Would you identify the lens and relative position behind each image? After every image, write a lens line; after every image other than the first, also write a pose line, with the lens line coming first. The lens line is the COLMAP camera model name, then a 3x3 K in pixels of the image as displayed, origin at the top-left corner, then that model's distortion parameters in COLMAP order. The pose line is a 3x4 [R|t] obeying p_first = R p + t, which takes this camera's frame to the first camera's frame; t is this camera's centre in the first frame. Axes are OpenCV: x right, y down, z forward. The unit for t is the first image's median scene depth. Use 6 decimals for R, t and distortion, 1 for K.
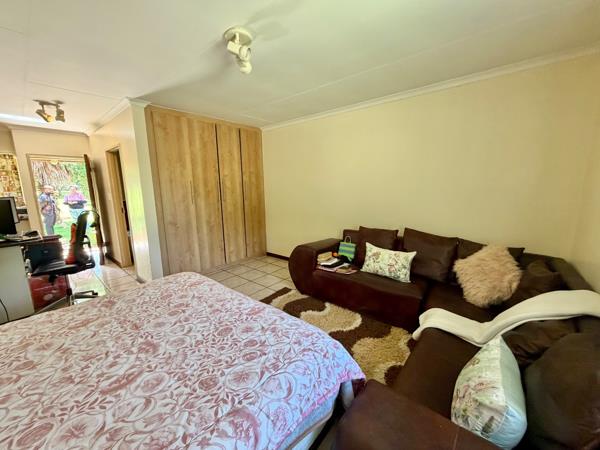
lens RADIAL K [[238.6, 0, 299.2], [0, 238.6, 224.6], [0, 0, 1]] dist [-0.000425, 0.000378]
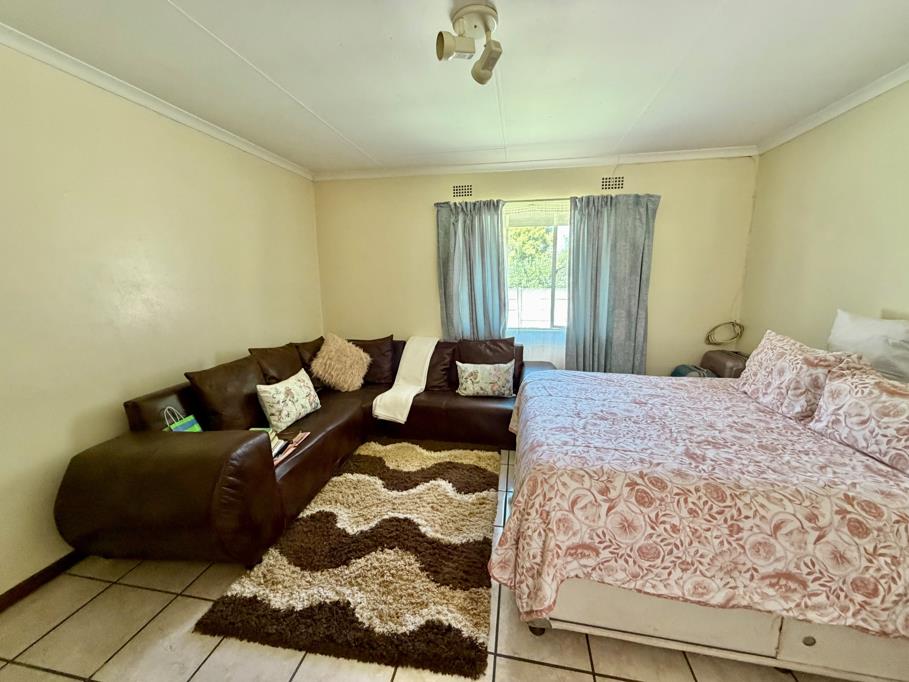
lens RADIAL K [[361.4, 0, 453.3], [0, 361.4, 340.3], [0, 0, 1]] dist [-0.000425, 0.000378]
pose [[-0.476466, -0.138378, 0.868235, -1.137507], [0.162469, 0.956670, 0.241632, -0.336419], [-0.864051, 0.256191, -0.433339, 1.940636]]
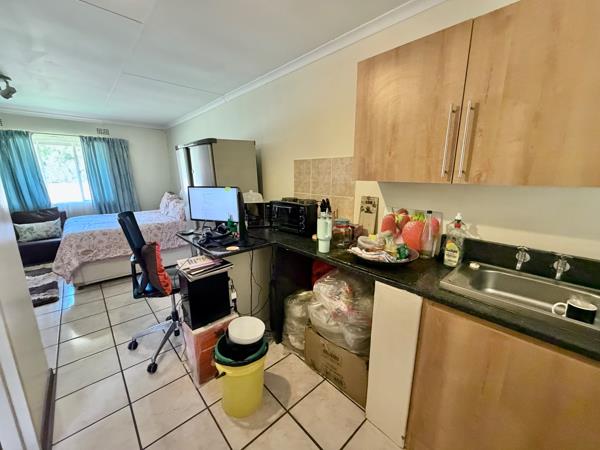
lens RADIAL K [[238.6, 0, 299.2], [0, 238.6, 224.6], [0, 0, 1]] dist [-0.000425, 0.000378]
pose [[-0.989798, -0.018615, 0.141260, -2.984343], [0.035134, 0.928924, 0.368600, -0.532662], [-0.138081, 0.369802, -0.918793, 3.165859]]
